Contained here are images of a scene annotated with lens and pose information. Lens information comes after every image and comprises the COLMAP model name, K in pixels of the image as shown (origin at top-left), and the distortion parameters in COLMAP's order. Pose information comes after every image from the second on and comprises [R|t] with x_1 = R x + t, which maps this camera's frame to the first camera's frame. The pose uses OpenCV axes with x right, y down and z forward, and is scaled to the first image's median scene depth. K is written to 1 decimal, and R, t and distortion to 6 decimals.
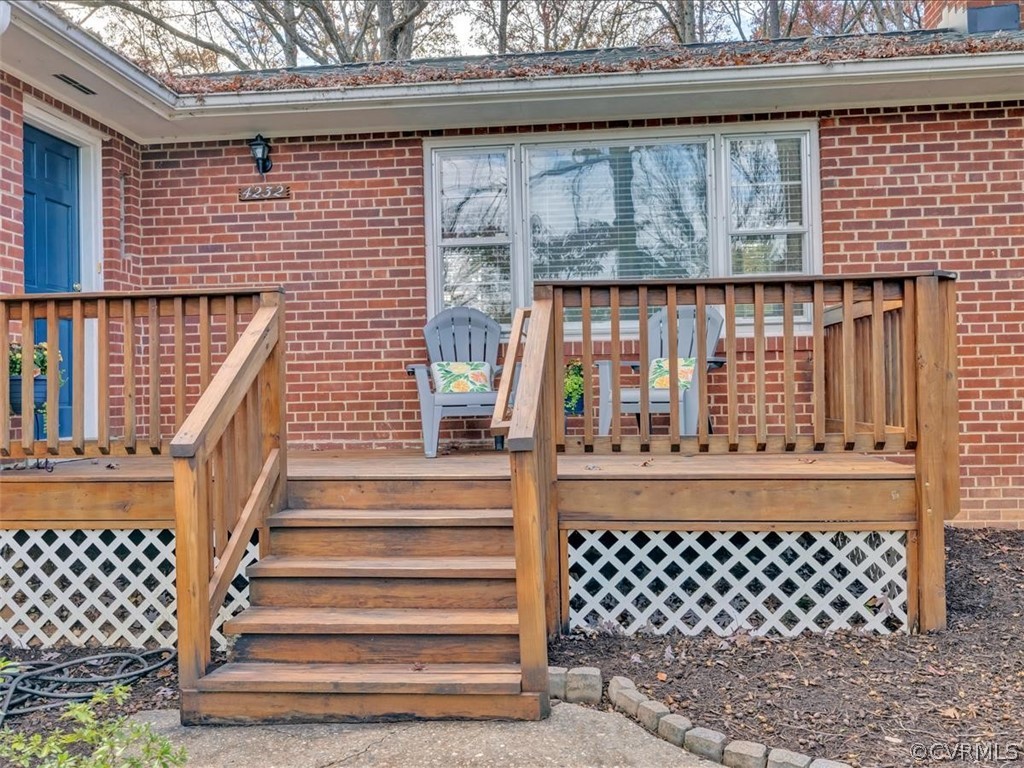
lens RADIAL K [[903.0, 0, 511.2], [0, 903.0, 367.1], [0, 0, 1]] dist [0.005207, 0.004664]
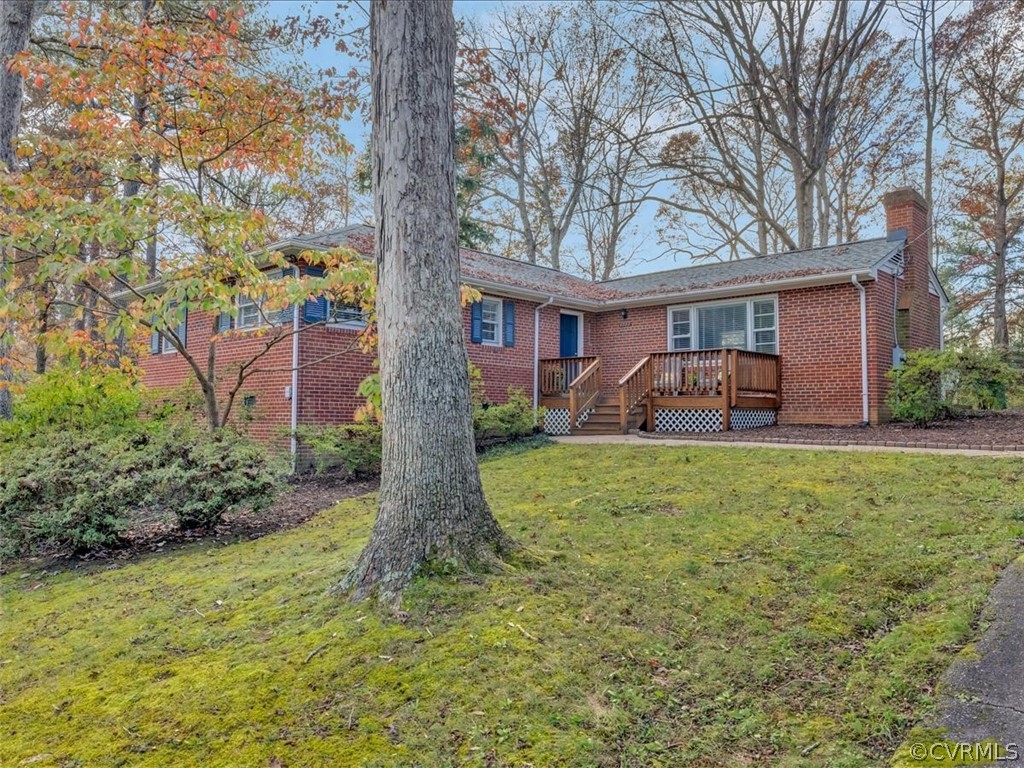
lens RADIAL K [[729.6, 0, 512.0], [0, 729.6, 384.0], [0, 0, 1]] dist [-0.000542, -0.000154]
pose [[0.786208, -0.004847, -0.617943, 1.158714], [-0.010266, 0.999729, -0.020903, 0.095682], [0.617877, 0.022778, 0.785945, -1.504564]]
